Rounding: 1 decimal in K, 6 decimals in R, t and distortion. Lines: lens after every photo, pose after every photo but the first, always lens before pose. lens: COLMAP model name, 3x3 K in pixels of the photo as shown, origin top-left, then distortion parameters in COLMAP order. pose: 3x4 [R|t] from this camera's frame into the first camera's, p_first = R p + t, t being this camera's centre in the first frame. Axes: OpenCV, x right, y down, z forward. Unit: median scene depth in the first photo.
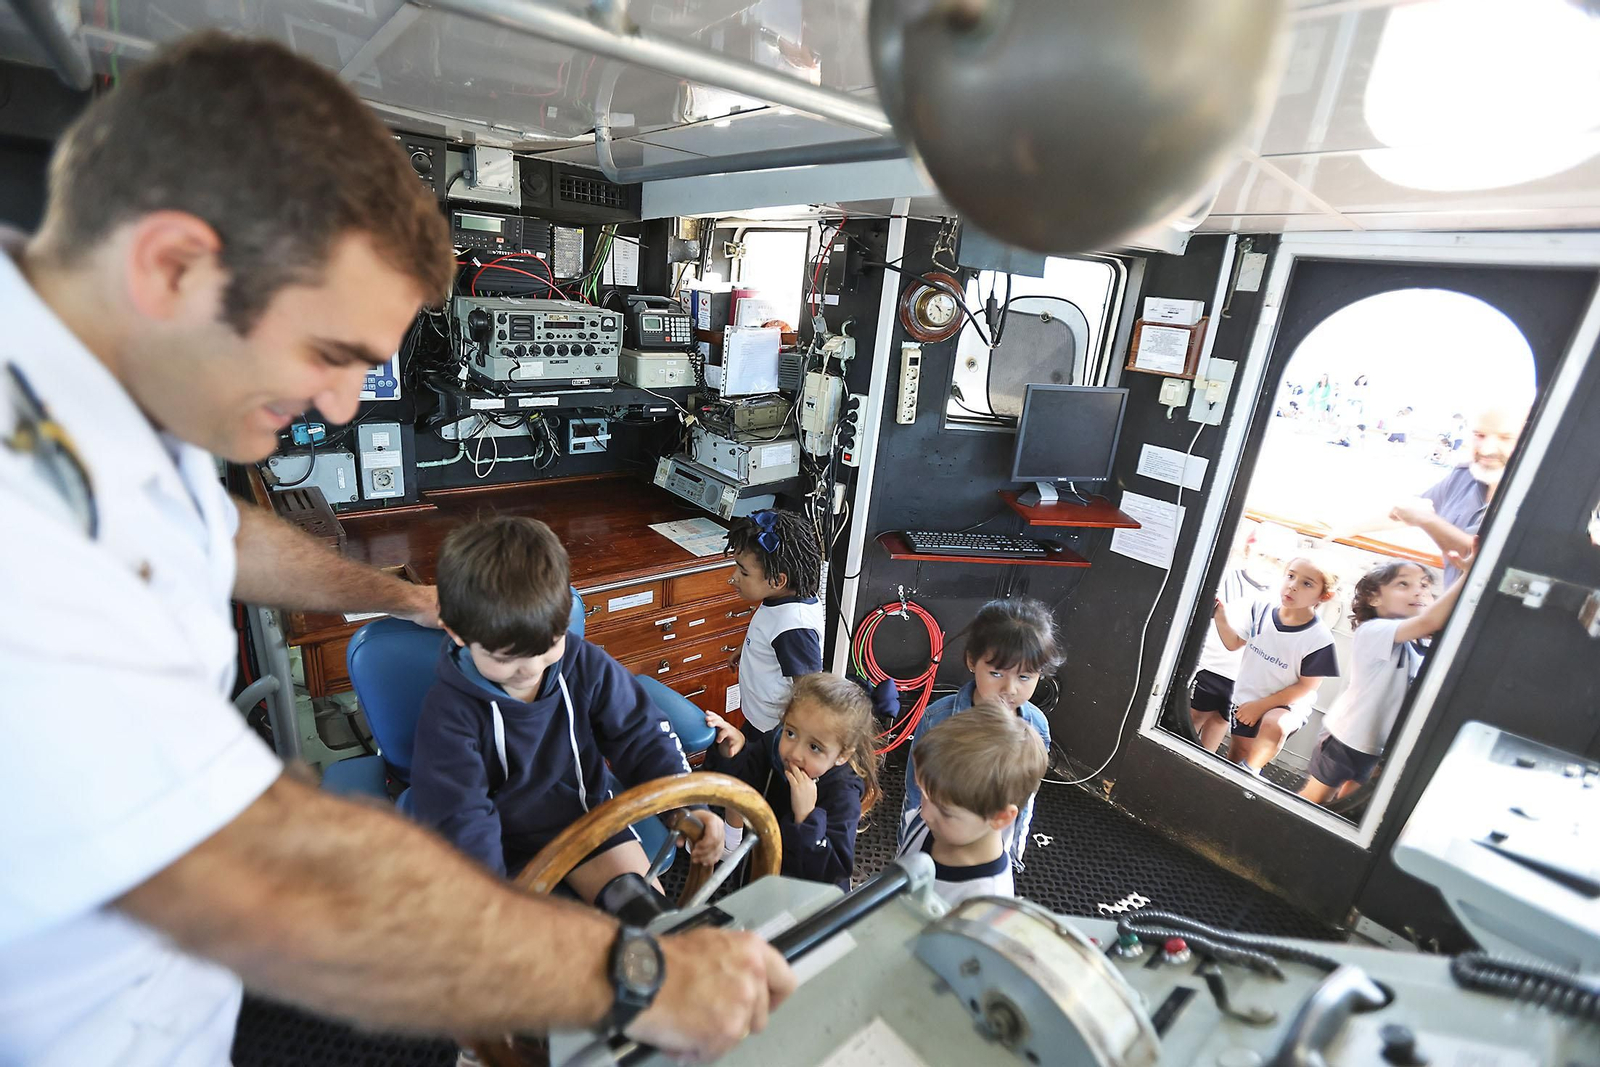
lens RADIAL K [[729.1, 0, 788.6], [0, 729.1, 558.3], [0, 0, 1]] dist [-0.074873, 0.032705]
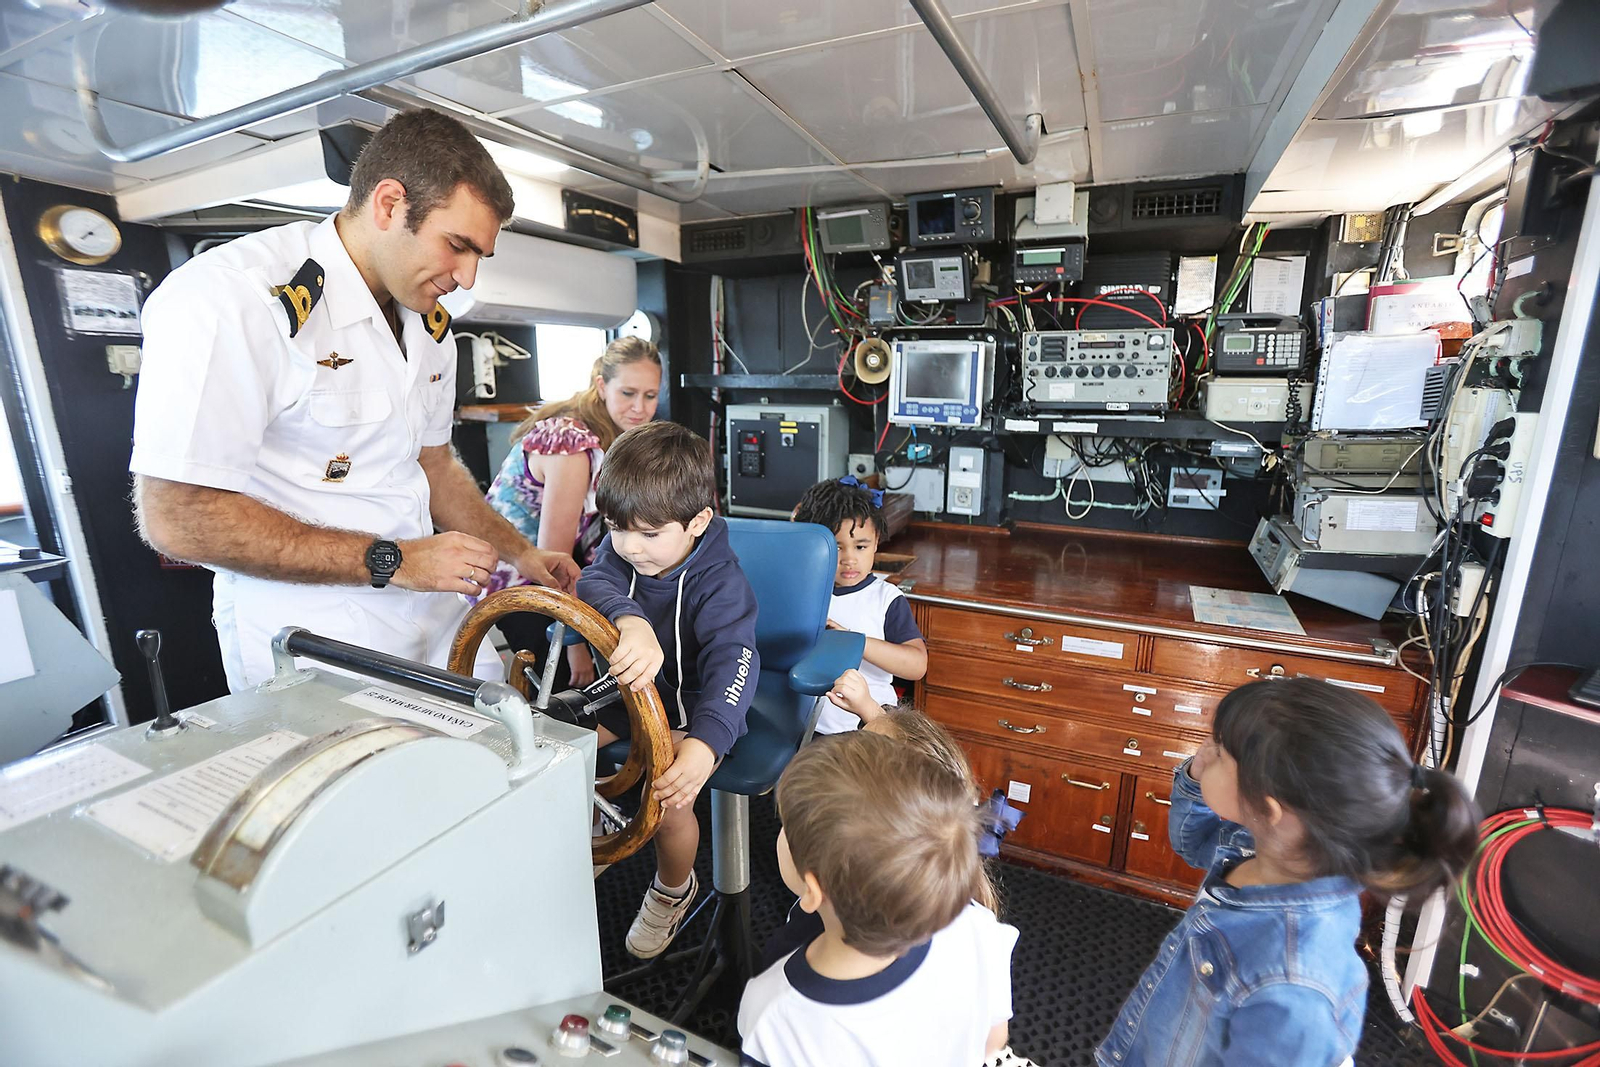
lens RADIAL K [[729.1, 0, 788.6], [0, 729.1, 558.3], [0, 0, 1]] dist [-0.074873, 0.032705]
pose [[0.408576, 0.134182, -0.902807, 0.374405], [-0.285389, 0.958320, 0.013276, 0.047117], [0.866960, 0.252226, 0.429841, 0.276533]]
